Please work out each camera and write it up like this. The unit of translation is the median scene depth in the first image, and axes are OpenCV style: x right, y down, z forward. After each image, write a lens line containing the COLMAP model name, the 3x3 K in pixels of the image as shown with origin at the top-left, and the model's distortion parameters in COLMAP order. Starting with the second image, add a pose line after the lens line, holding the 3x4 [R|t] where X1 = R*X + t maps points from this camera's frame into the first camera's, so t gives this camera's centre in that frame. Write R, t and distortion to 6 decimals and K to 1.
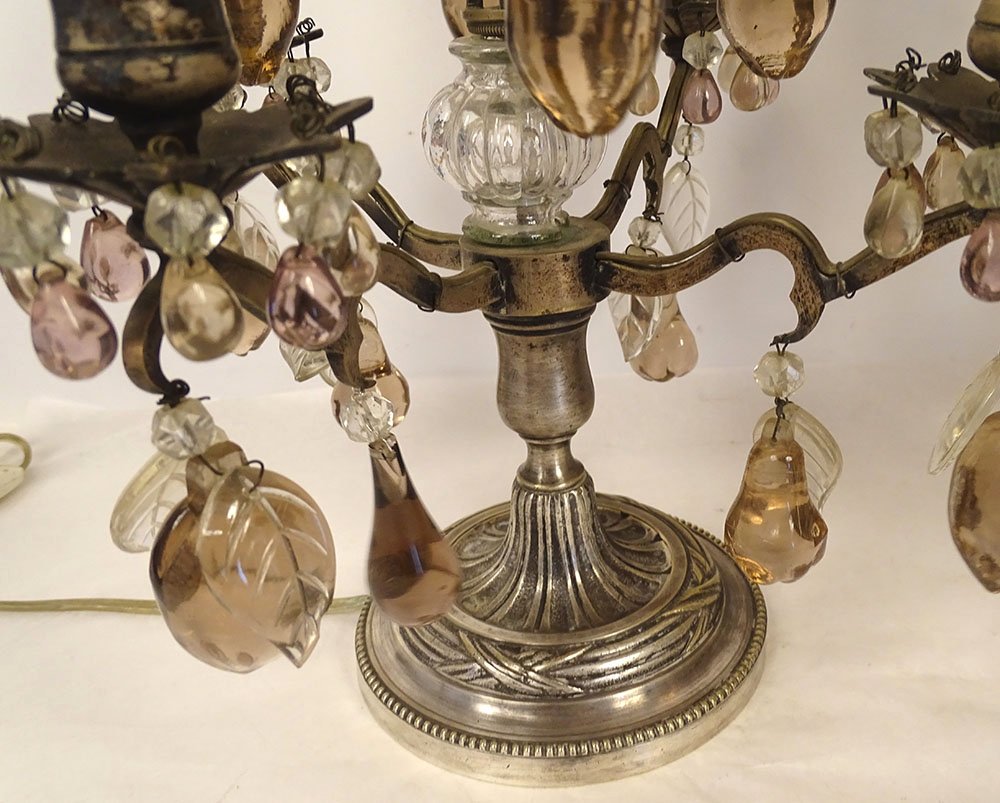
lens RADIAL K [[1007.9, 0, 550.0], [0, 1007.9, 402.1], [0, 0, 1]] dist [0.015626, -0.006490]
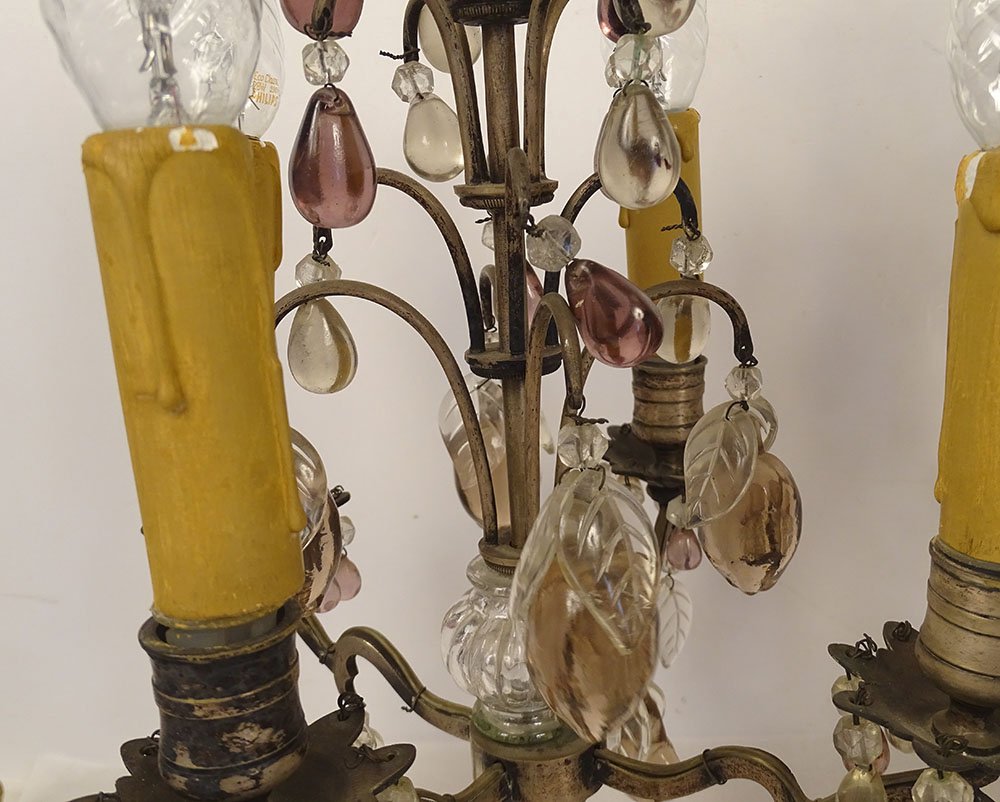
lens RADIAL K [[1009.8, 0, 525.3], [0, 1009.8, 379.9], [0, 0, 1]] dist [0.011503, -0.000722]
pose [[0.999935, 0.011402, 0.000351, -0.035277], [-0.011128, 0.981744, -0.189883, -0.339353], [-0.002509, 0.189866, 0.981807, -0.167610]]
